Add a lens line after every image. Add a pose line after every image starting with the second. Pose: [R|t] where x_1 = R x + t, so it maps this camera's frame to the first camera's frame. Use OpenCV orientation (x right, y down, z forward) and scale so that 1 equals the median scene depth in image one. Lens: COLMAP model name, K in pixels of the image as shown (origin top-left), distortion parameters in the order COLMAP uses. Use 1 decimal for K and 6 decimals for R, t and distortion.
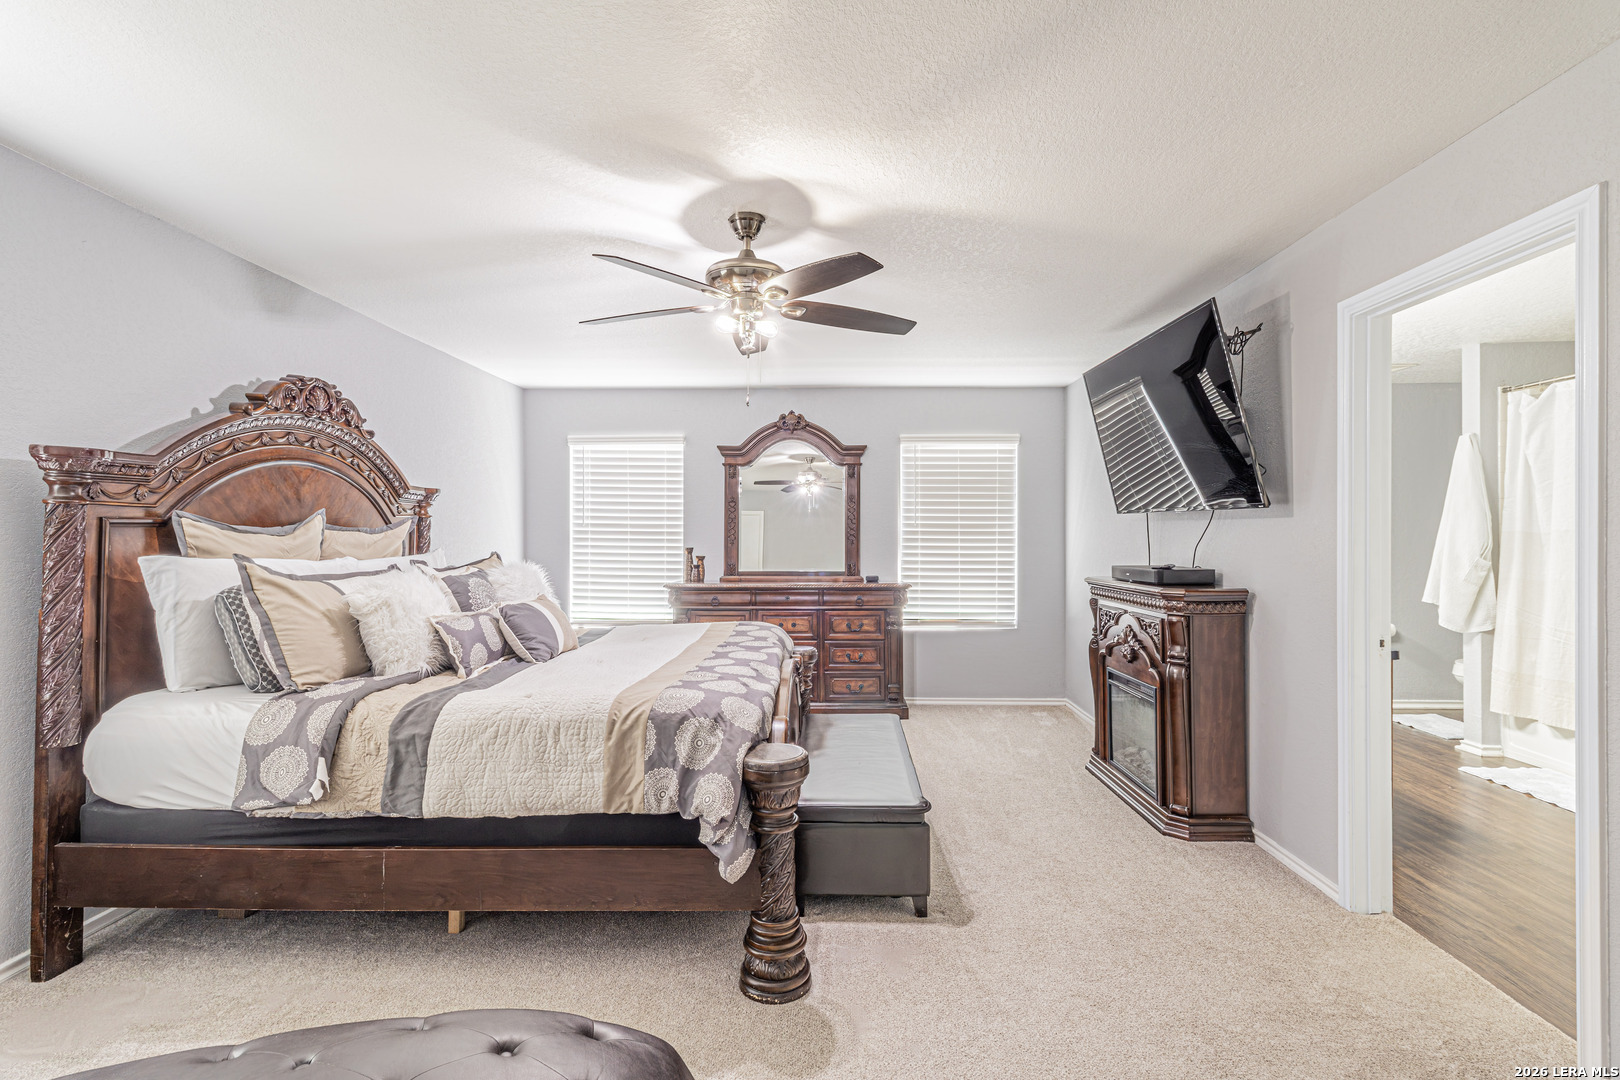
lens RADIAL K [[756.8, 0, 812.2], [0, 756.8, 534.3], [0, 0, 1]] dist [0.005653, -0.000719]
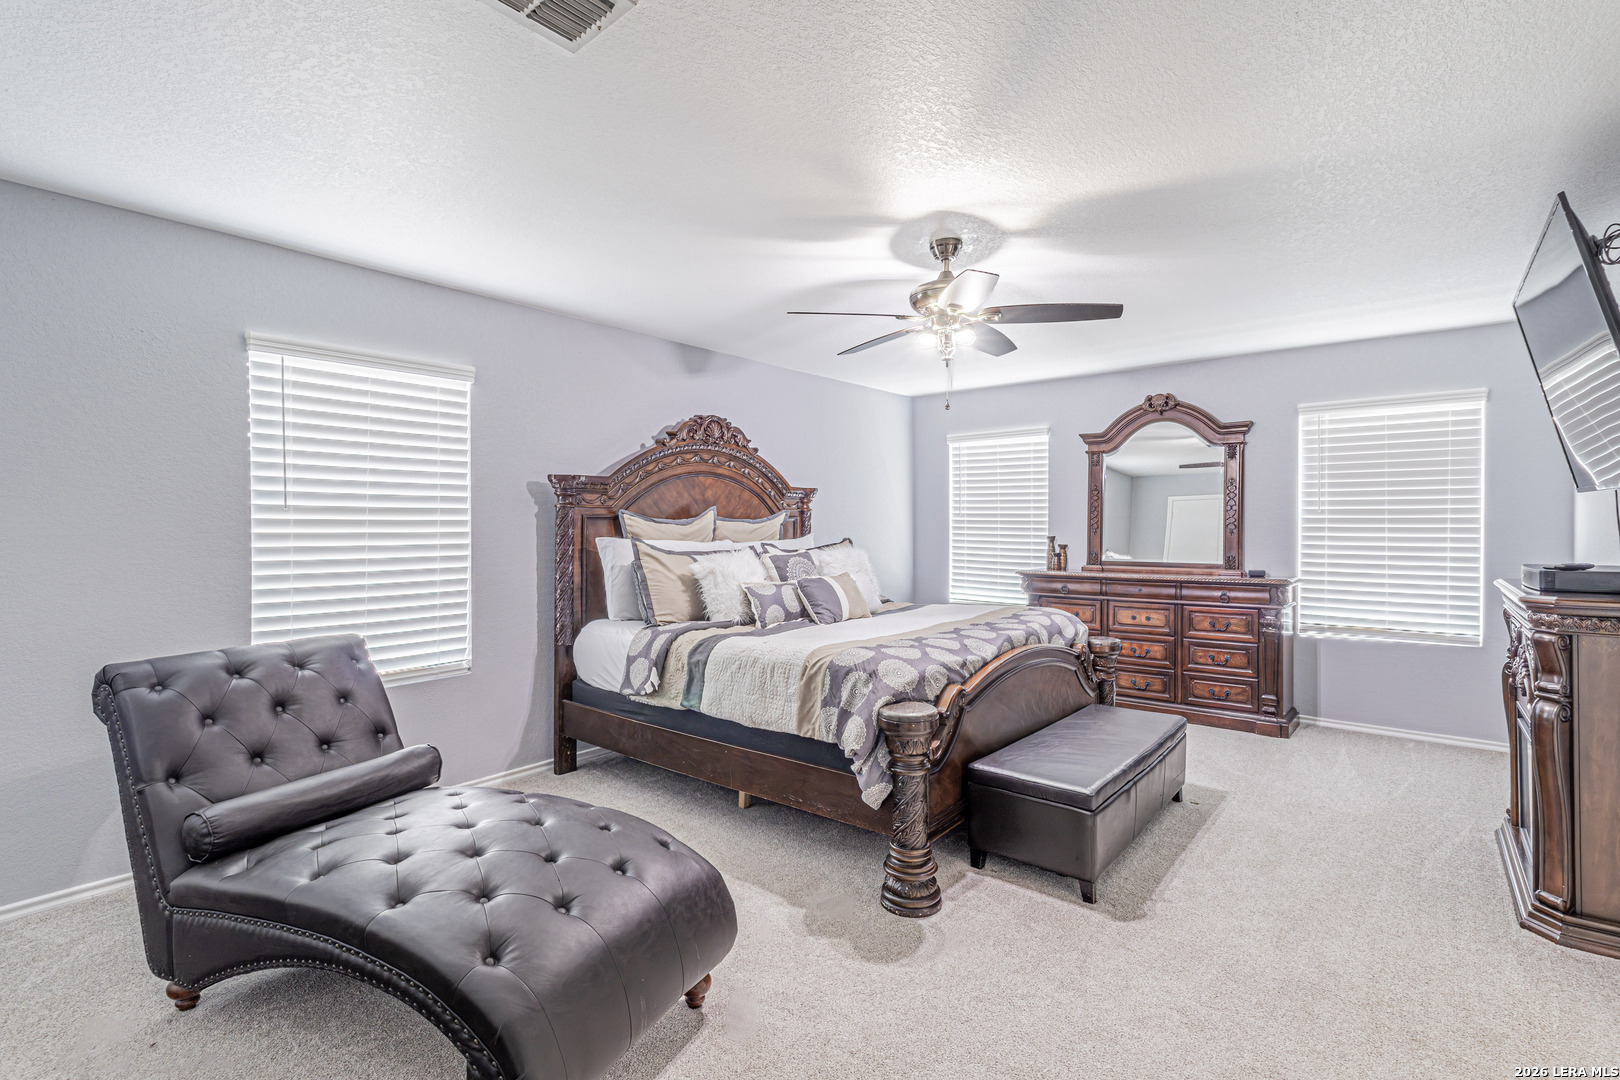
lens RADIAL K [[756.8, 0, 804.0], [0, 756.8, 533.0], [0, 0, 1]] dist [0.005653, -0.000719]
pose [[0.782954, 0.005329, -0.622056, 0.435088], [0.002879, 0.999922, 0.012191, 0.000038], [0.622072, -0.011336, 0.782878, -0.018510]]
